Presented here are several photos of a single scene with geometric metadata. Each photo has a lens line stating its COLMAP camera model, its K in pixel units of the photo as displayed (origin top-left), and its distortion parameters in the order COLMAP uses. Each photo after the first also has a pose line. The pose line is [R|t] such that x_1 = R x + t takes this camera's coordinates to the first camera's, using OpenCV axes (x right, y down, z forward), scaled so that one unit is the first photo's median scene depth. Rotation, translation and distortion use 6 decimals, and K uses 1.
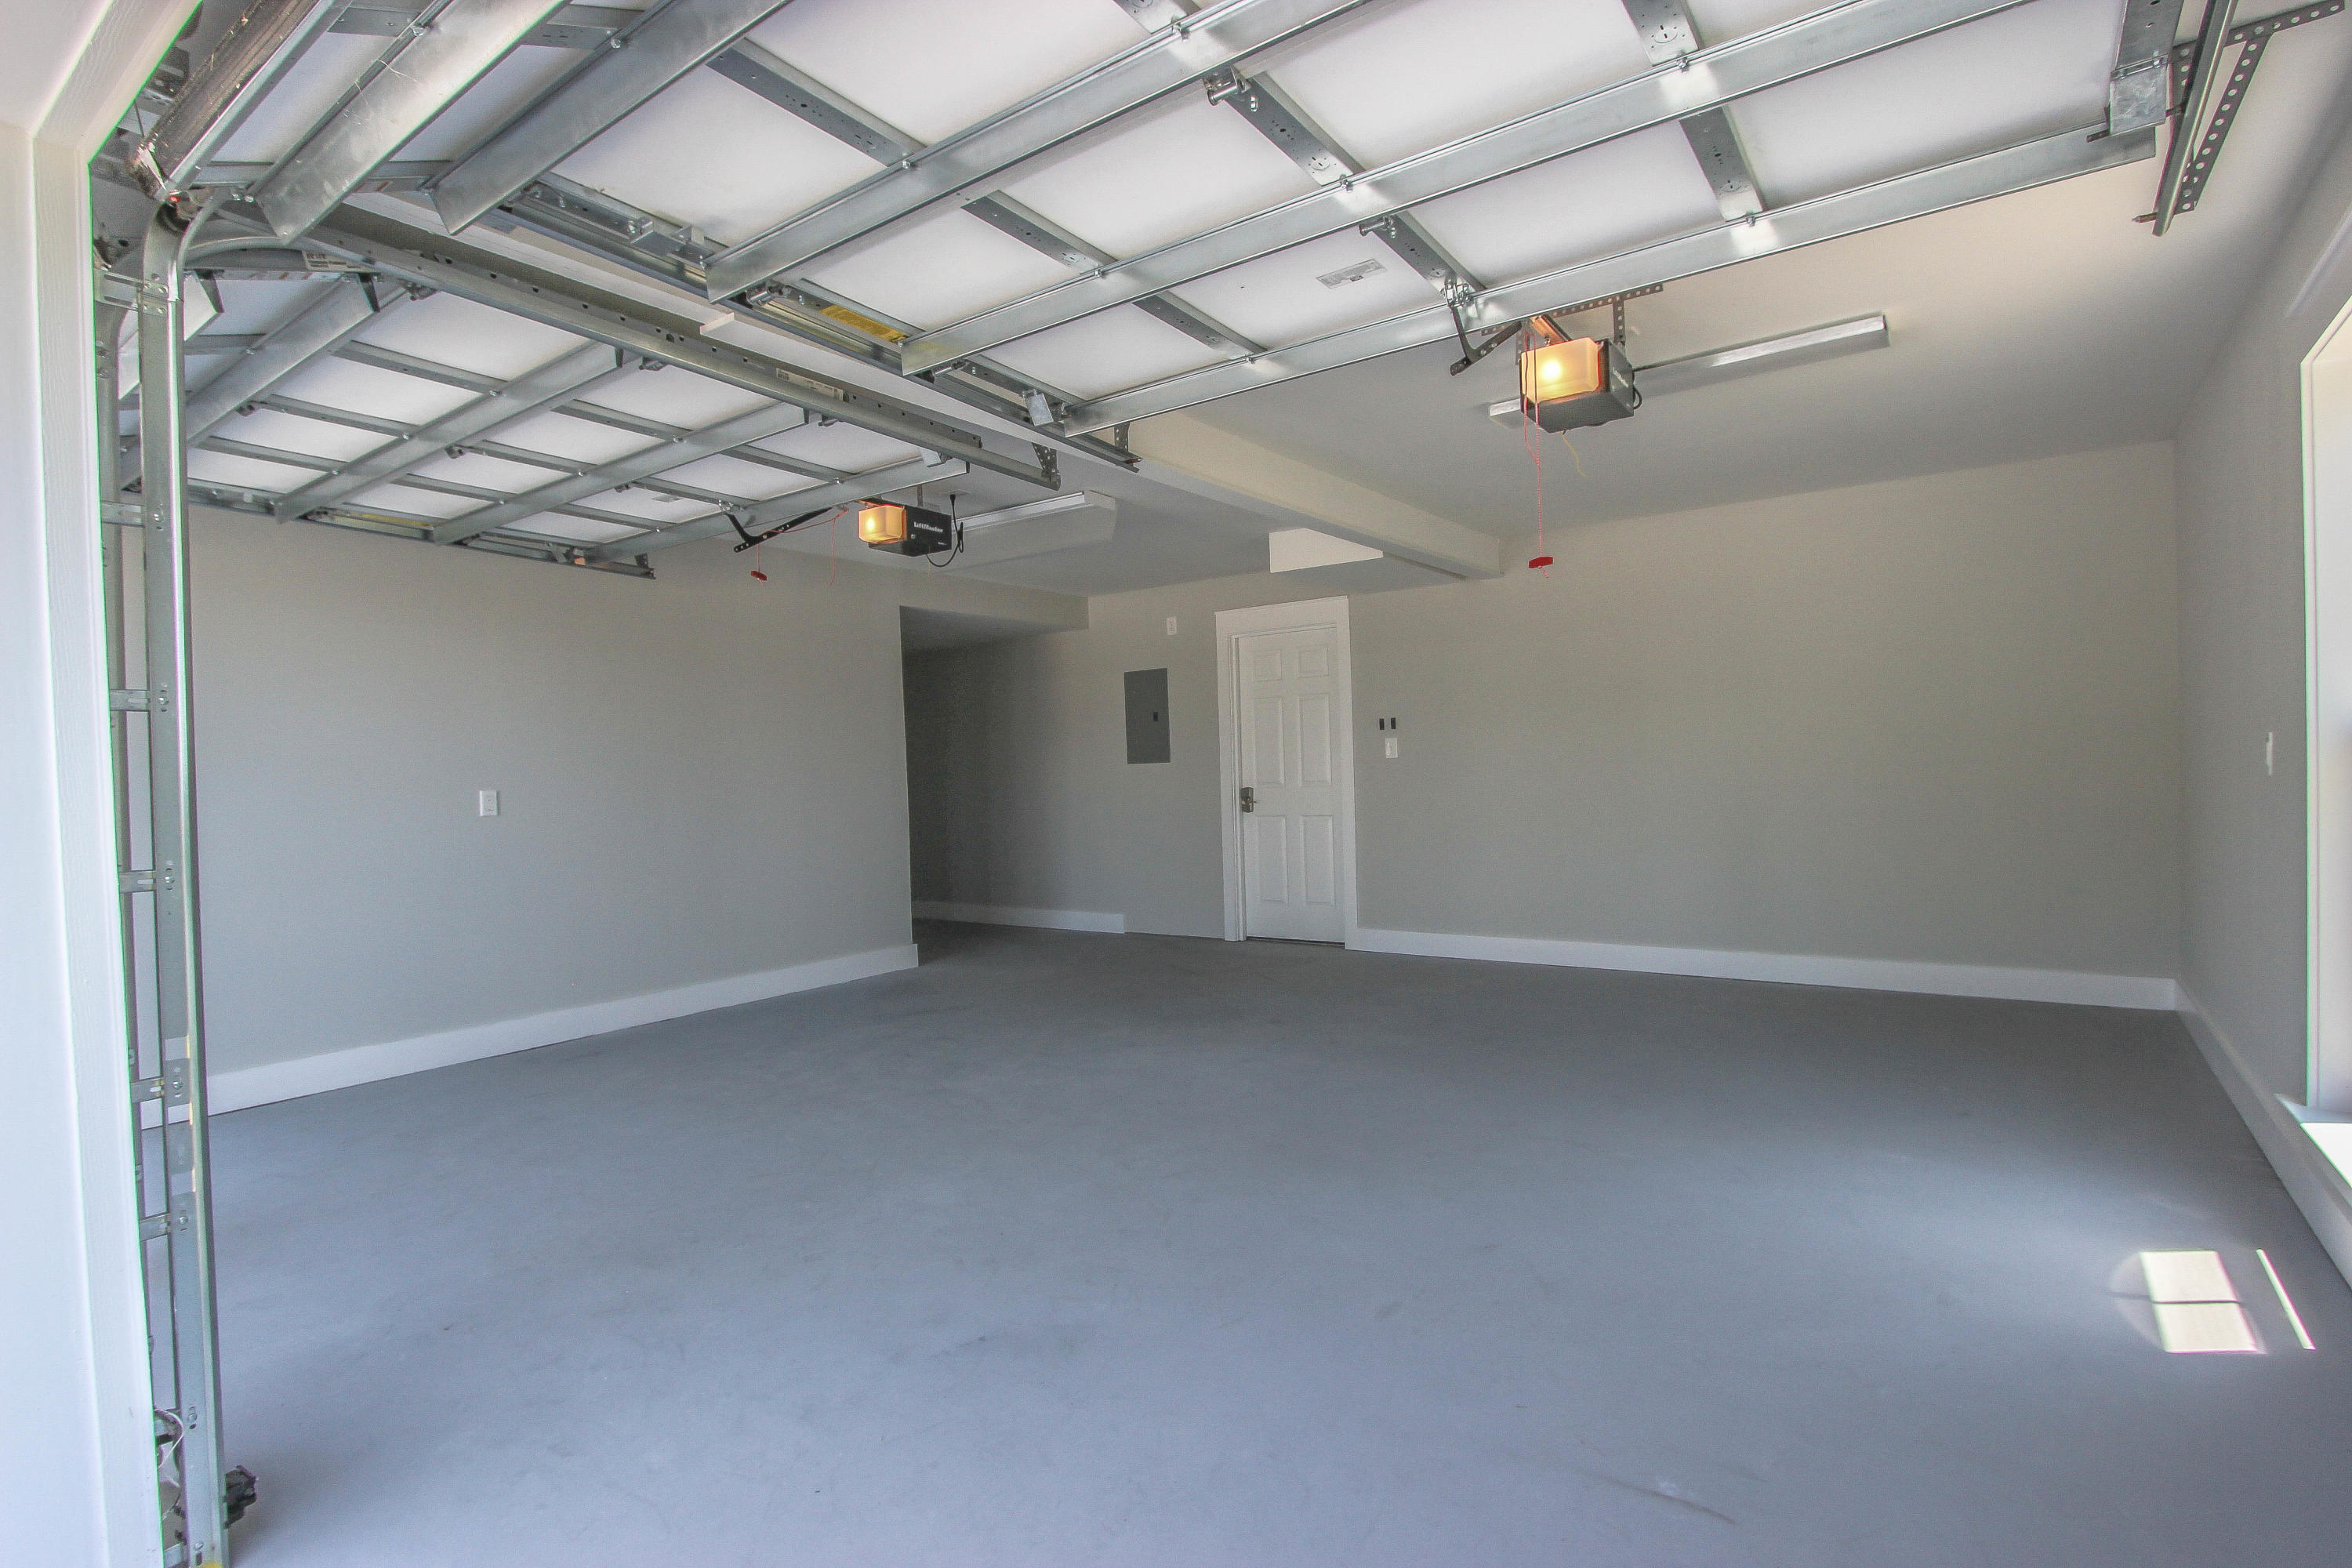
lens RADIAL K [[1144.5, 0, 1173.0], [0, 1144.5, 785.0], [0, 0, 1]] dist [-0.025595, 0.002793]
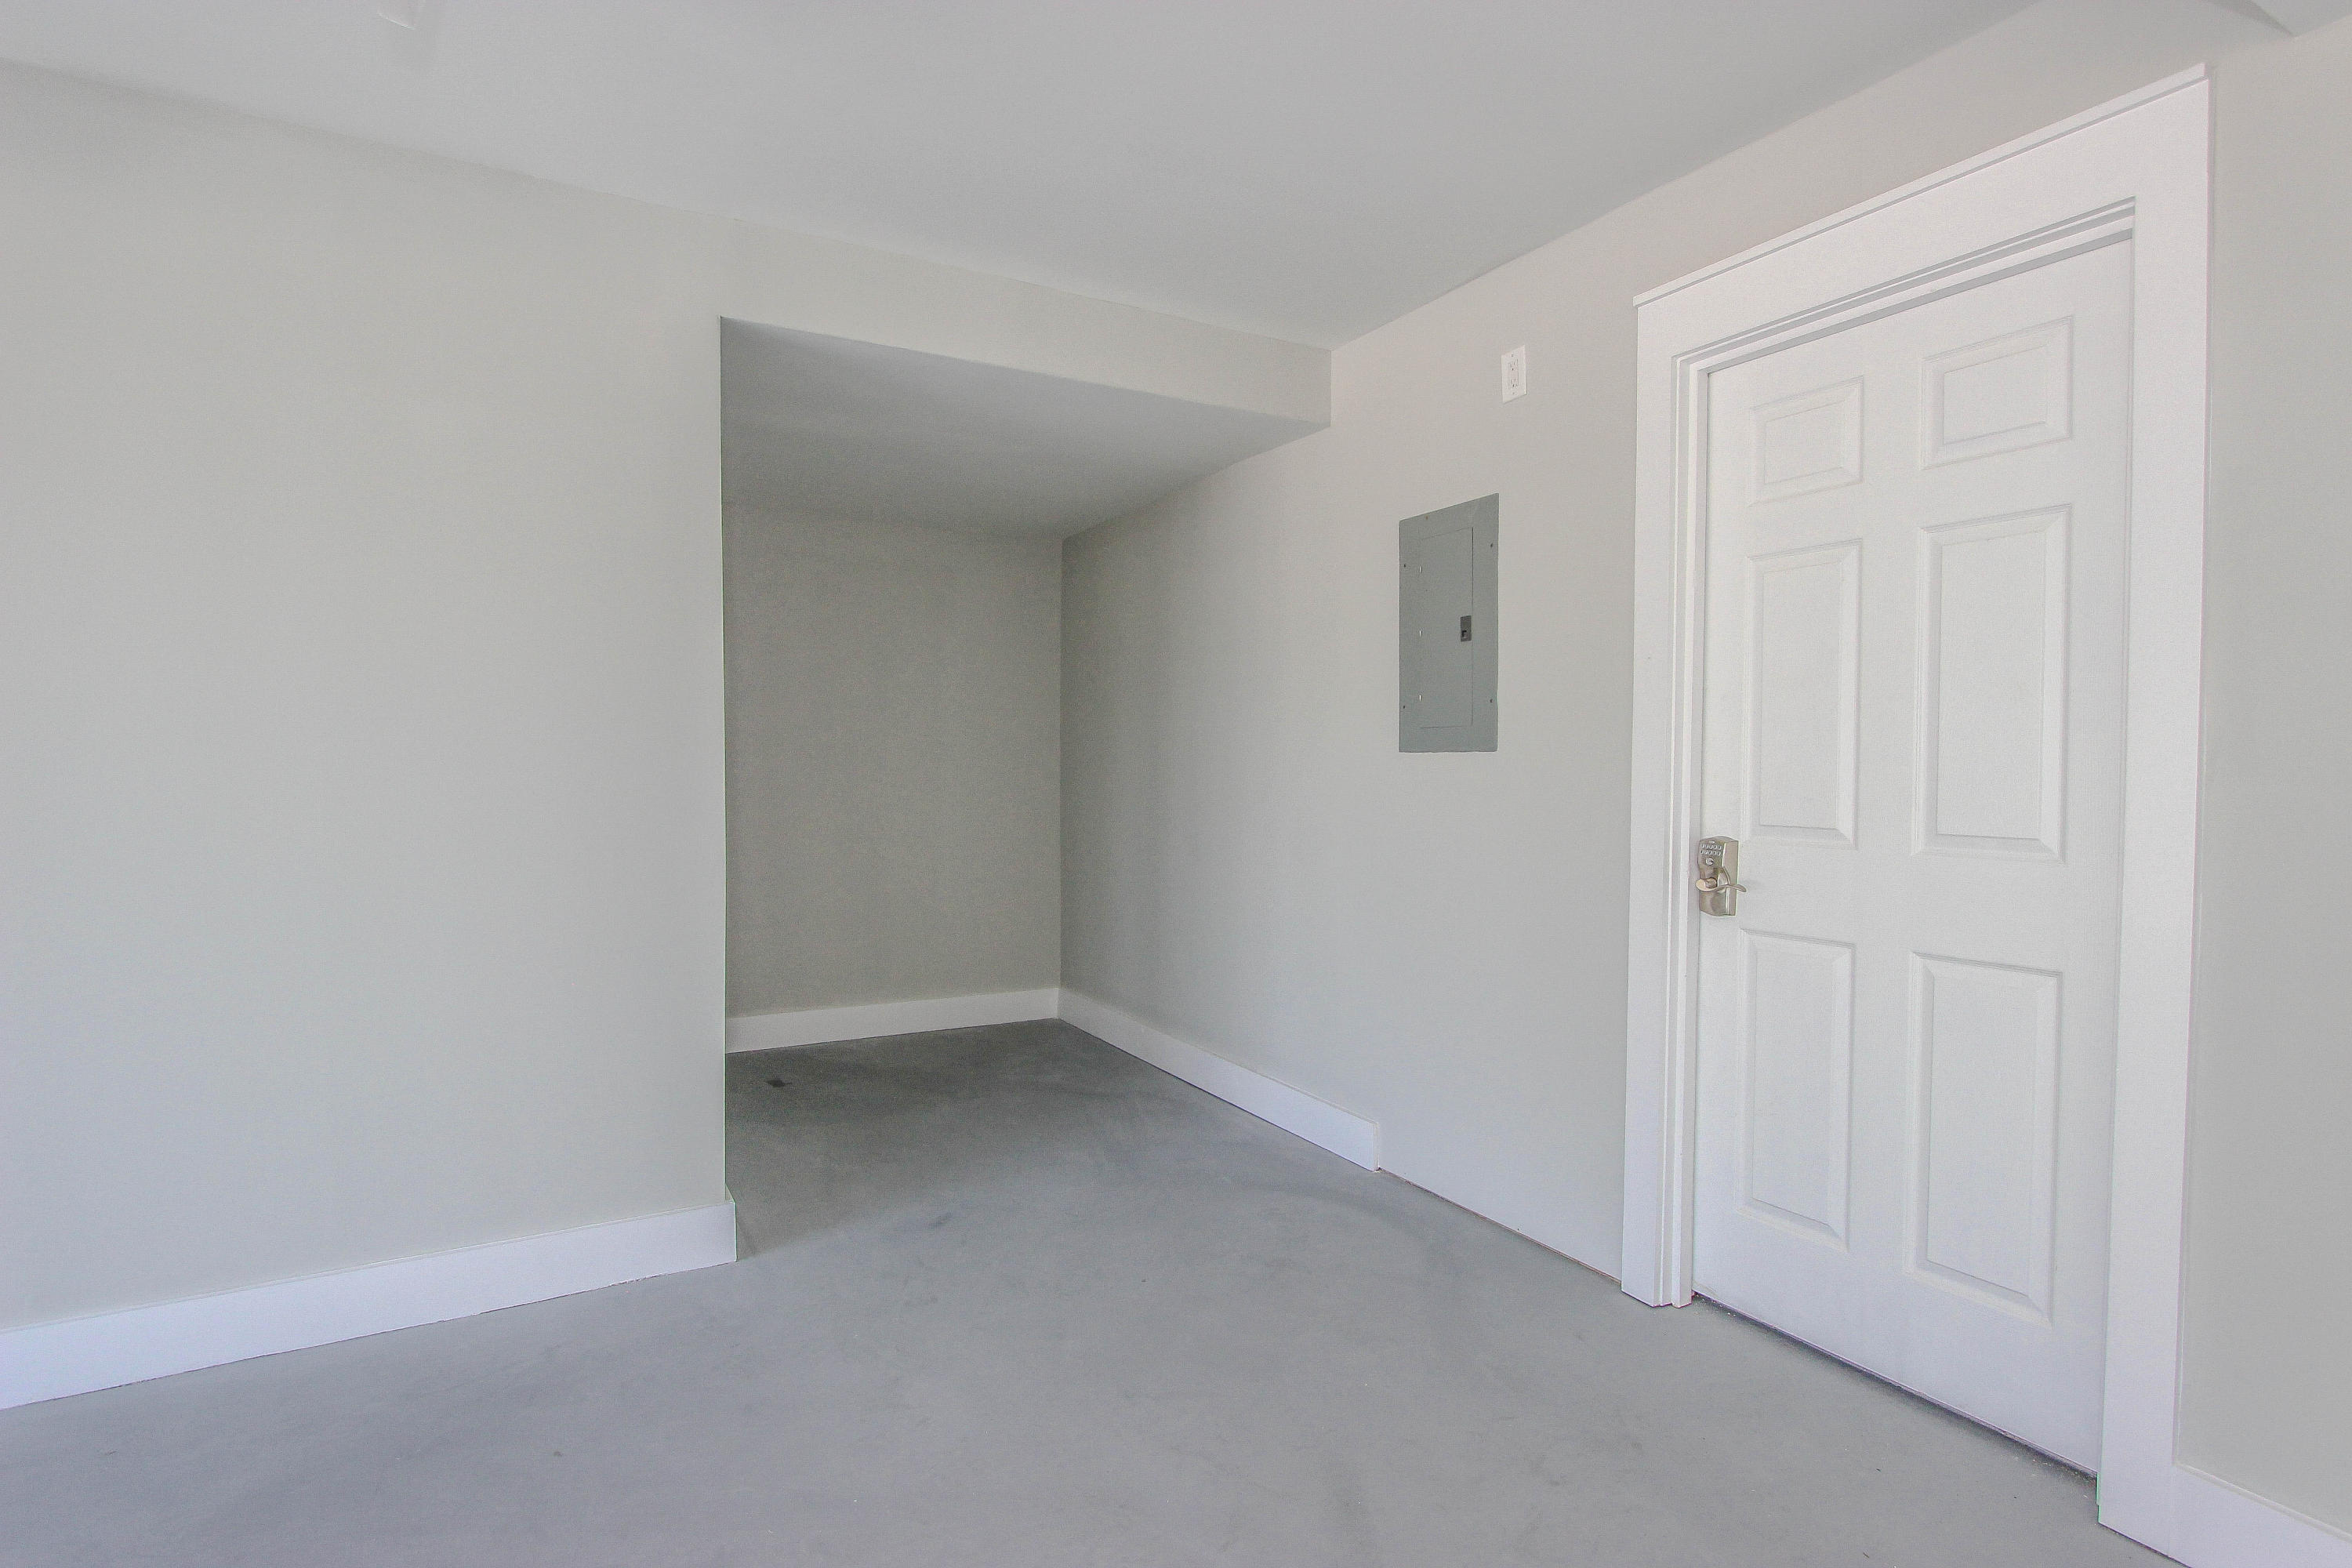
lens RADIAL K [[1144.5, 0, 1182.6], [0, 1144.5, 796.8], [0, 0, 1]] dist [-0.025595, 0.002793]
pose [[0.906461, 0.045644, -0.419816, 0.061690], [-0.038526, 0.998934, 0.025423, -0.011781], [0.420529, -0.006871, 0.907253, 0.646893]]
